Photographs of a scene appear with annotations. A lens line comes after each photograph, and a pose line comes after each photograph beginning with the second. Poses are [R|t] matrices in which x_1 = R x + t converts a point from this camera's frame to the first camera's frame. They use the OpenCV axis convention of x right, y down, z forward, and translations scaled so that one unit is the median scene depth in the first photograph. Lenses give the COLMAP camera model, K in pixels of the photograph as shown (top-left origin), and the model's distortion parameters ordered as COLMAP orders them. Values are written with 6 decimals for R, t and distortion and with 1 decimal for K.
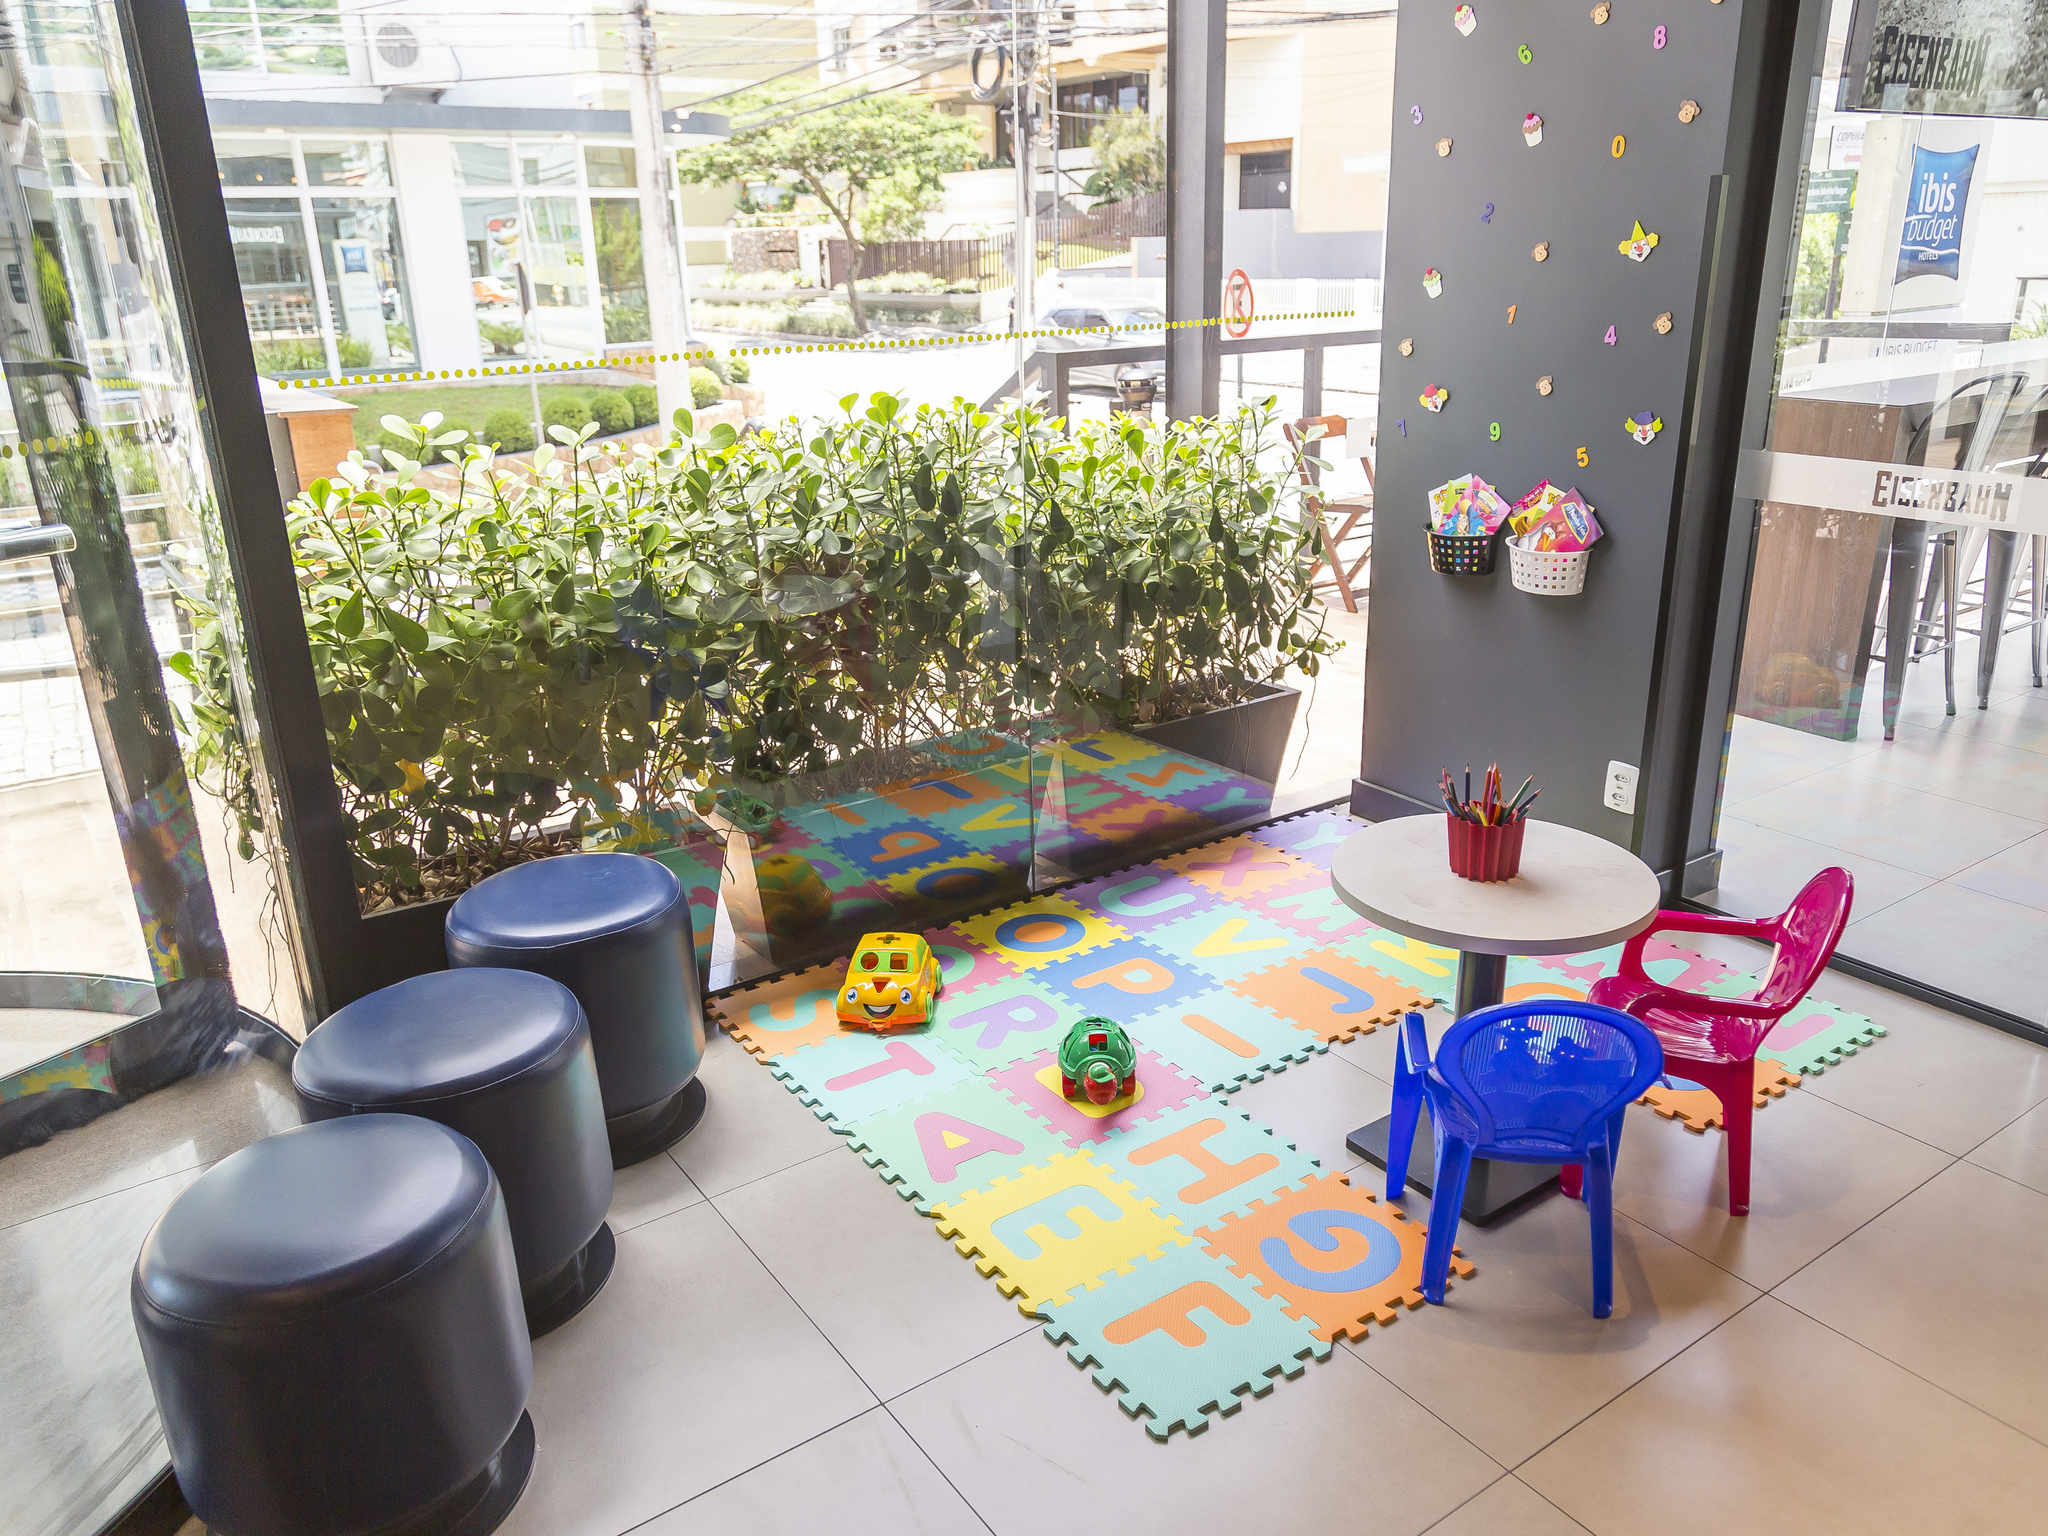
lens RADIAL K [[1508.8, 0, 1024.0], [0, 1508.8, 768.0], [0, 0, 1]] dist [0.024929, 0.003773]
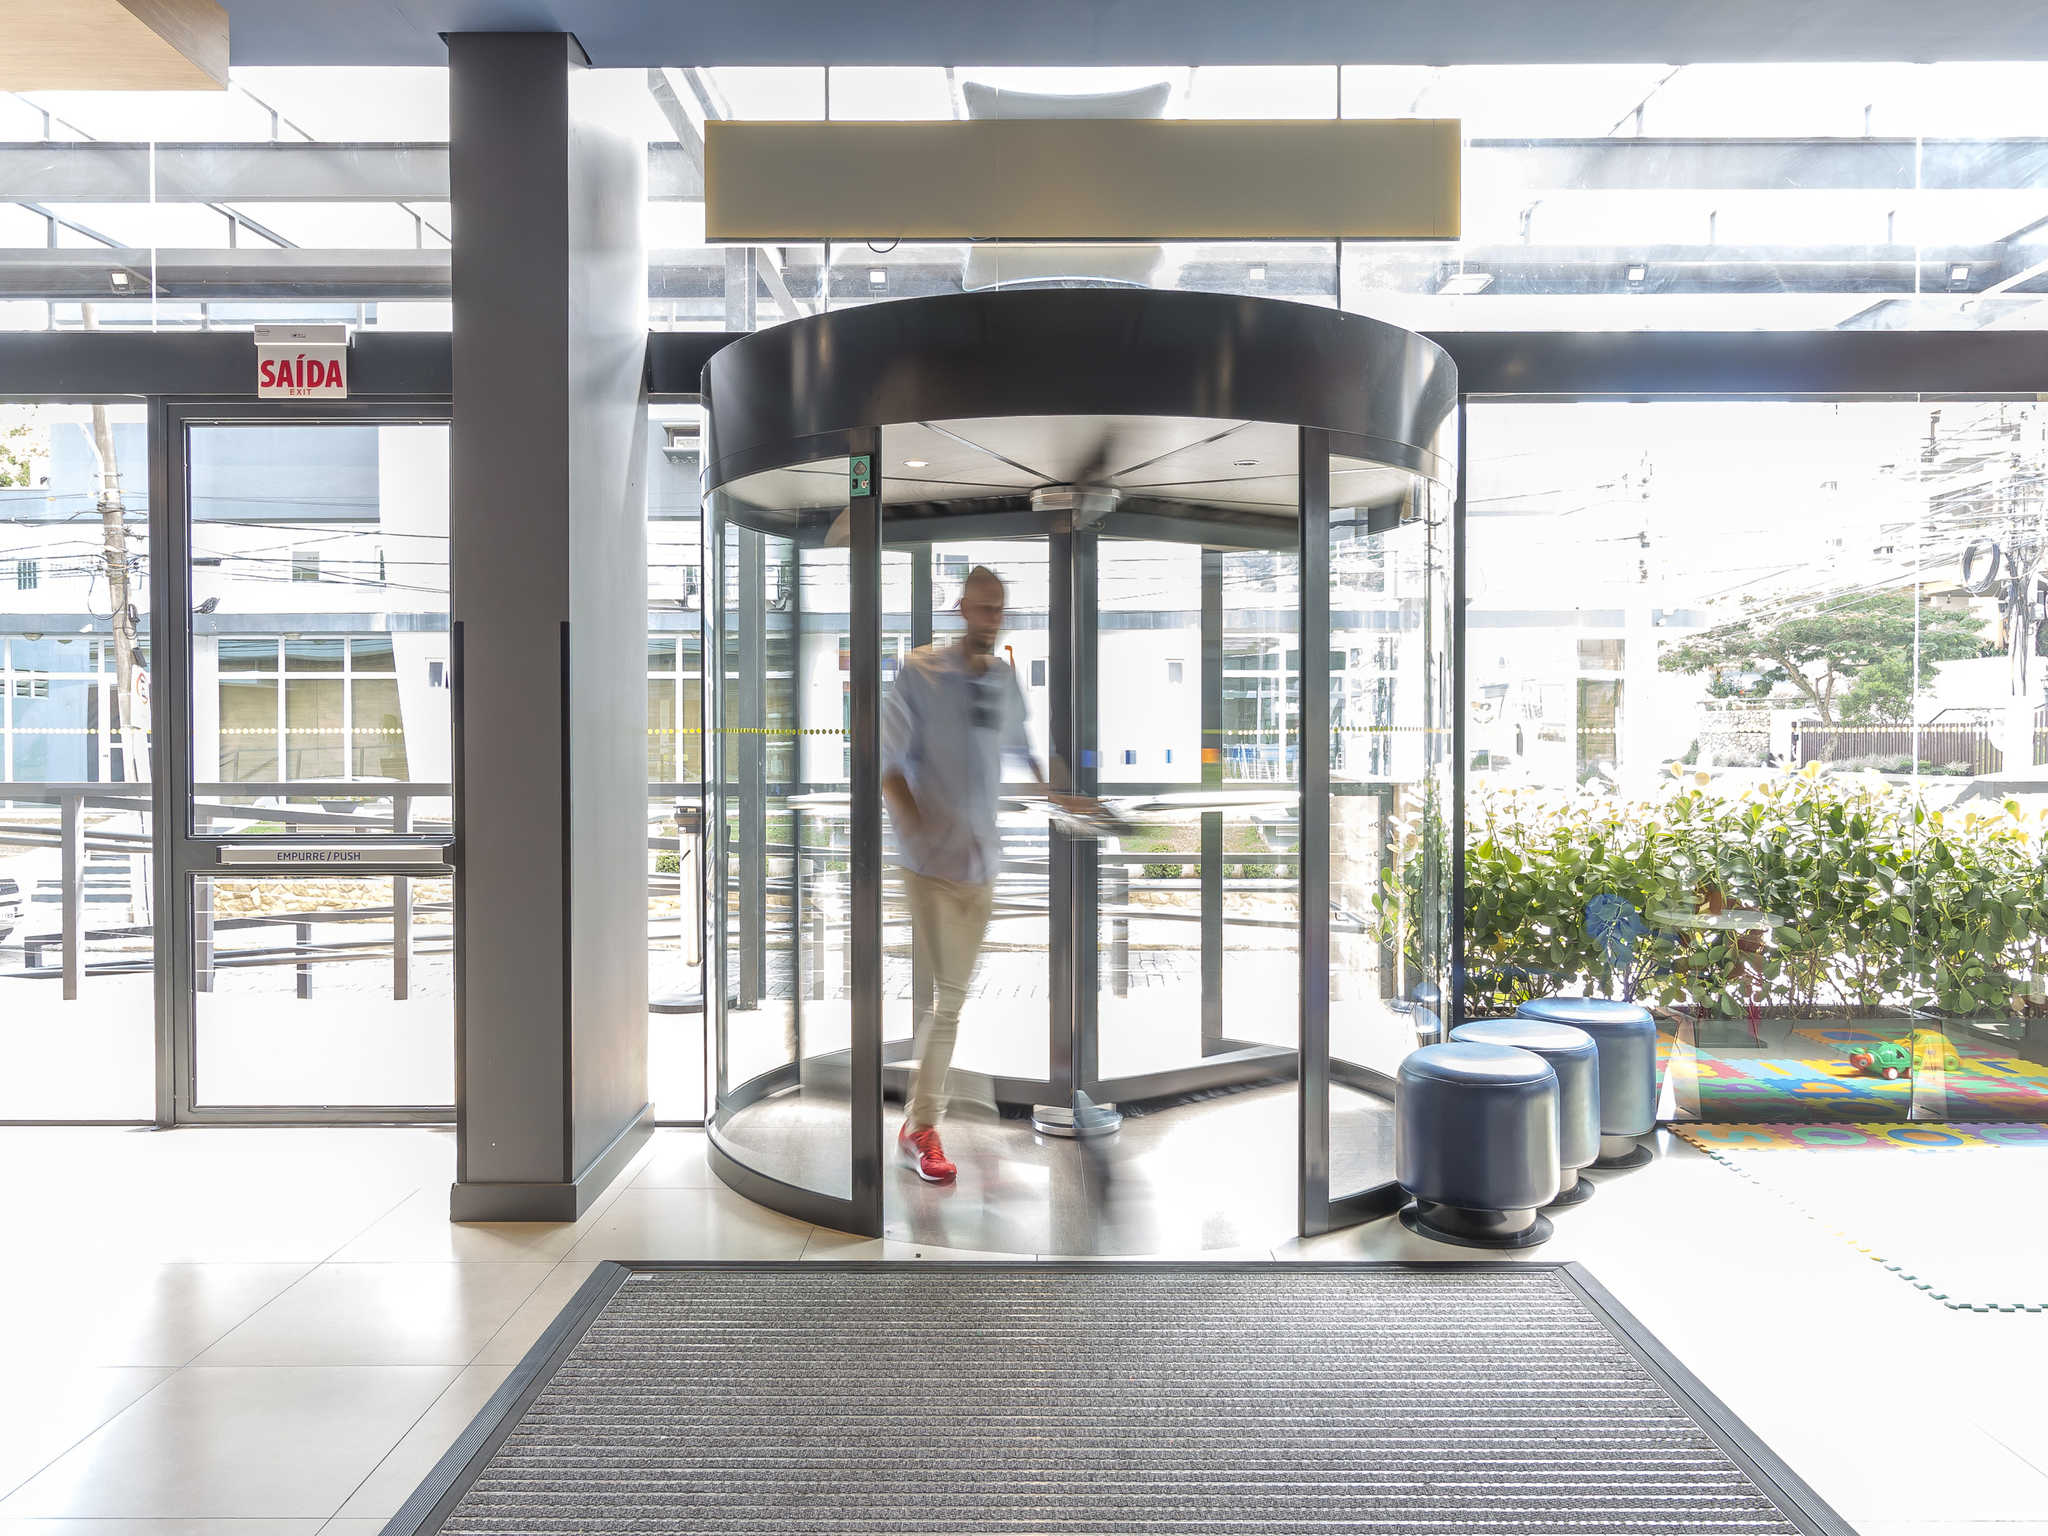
lens RADIAL K [[1443.5, 0, 1023.8], [0, 1443.5, 760.3], [0, 0, 1]] dist [0.001469, -0.000791]
pose [[0.815252, 0.034483, -0.578080, 0.018006], [-0.208179, 0.948947, -0.236984, 0.046694], [0.540395, 0.313546, 0.780809, -0.104967]]
